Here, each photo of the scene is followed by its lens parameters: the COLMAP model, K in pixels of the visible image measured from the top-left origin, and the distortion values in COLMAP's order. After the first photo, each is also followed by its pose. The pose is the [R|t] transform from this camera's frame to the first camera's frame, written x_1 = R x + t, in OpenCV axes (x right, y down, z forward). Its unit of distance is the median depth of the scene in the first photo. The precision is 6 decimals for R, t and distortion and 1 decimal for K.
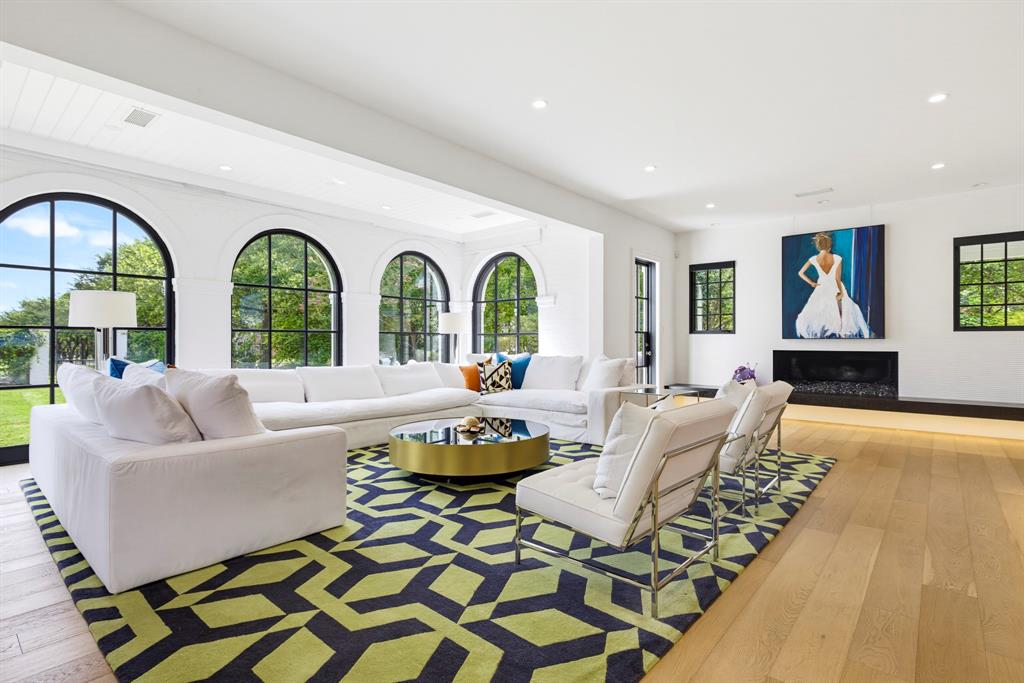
lens RADIAL K [[488.4, 0, 504.2], [0, 488.4, 342.2], [0, 0, 1]] dist [0.003681, -0.000514]
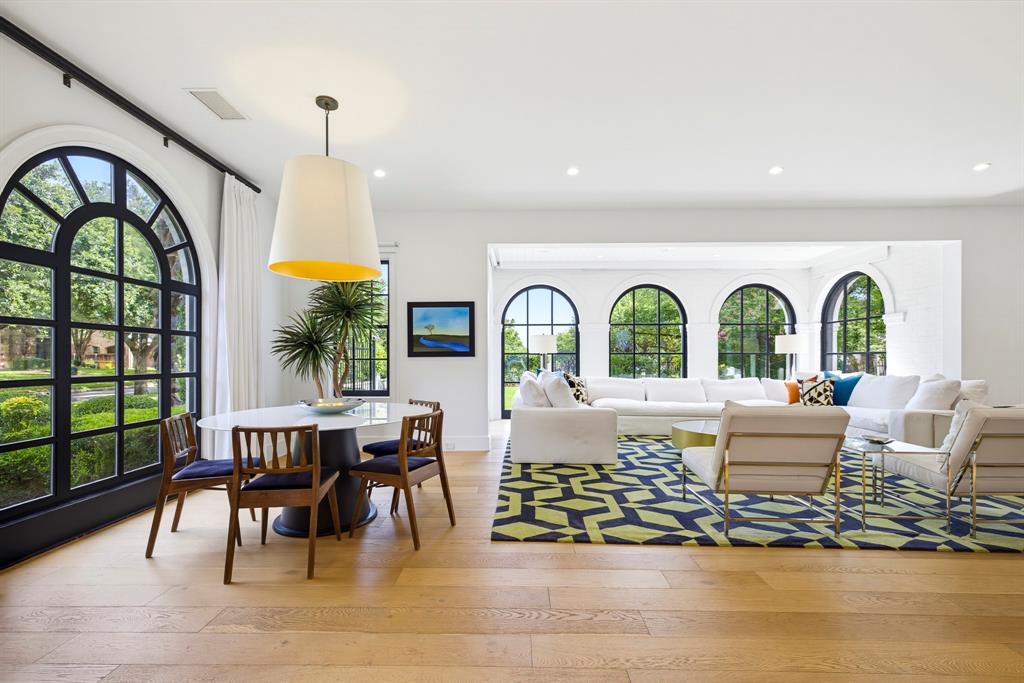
lens RADIAL K [[438.2, 0, 523.6], [0, 438.2, 370.1], [0, 0, 1]] dist [0.005872, 0.000138]
pose [[0.653821, 0.018786, -0.756416, 0.344509], [-0.001948, 0.999730, 0.023145, -0.002357], [0.756647, -0.013659, 0.653681, -0.153315]]
